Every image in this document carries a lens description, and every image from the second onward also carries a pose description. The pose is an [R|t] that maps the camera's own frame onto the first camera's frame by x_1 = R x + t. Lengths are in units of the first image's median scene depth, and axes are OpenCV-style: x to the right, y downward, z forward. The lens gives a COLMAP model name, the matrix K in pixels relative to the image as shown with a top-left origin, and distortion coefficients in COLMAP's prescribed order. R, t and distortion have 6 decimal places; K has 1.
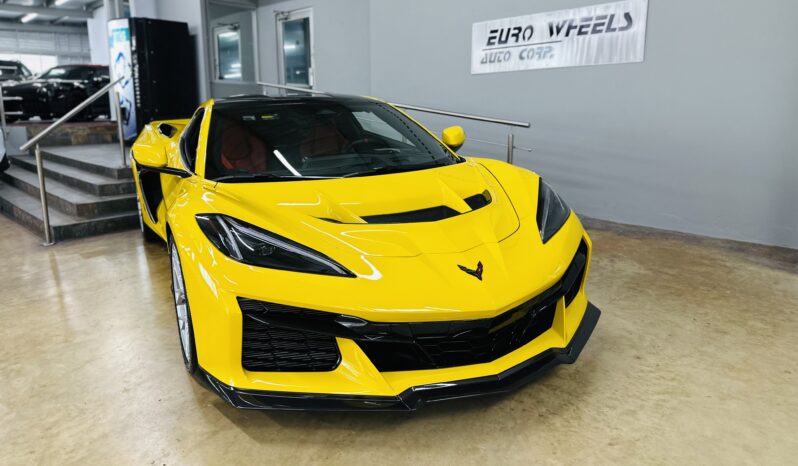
lens RADIAL K [[551.5, 0, 395.8], [0, 551.5, 235.6], [0, 0, 1]] dist [-0.002946, -0.019660]
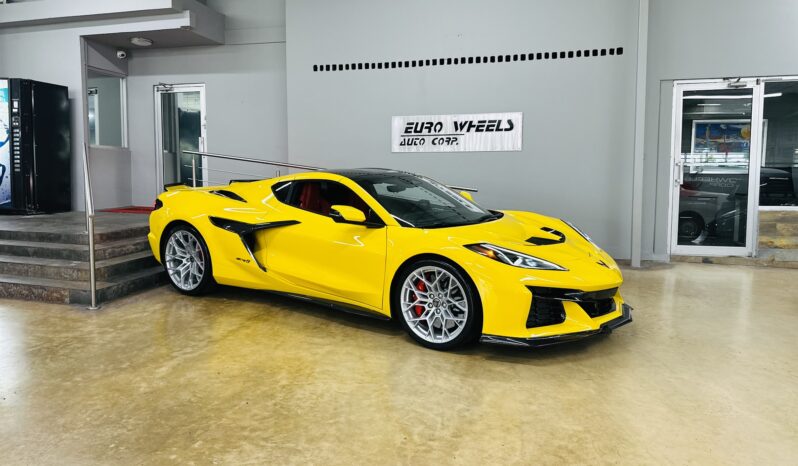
lens RADIAL K [[551.5, 0, 403.0], [0, 551.5, 227.3], [0, 0, 1]] dist [-0.002946, -0.019660]
pose [[0.879920, -0.032633, 0.473999, -0.523892], [0.091302, 0.990659, -0.101289, 0.020888], [-0.466266, 0.132403, 0.874680, -0.157980]]
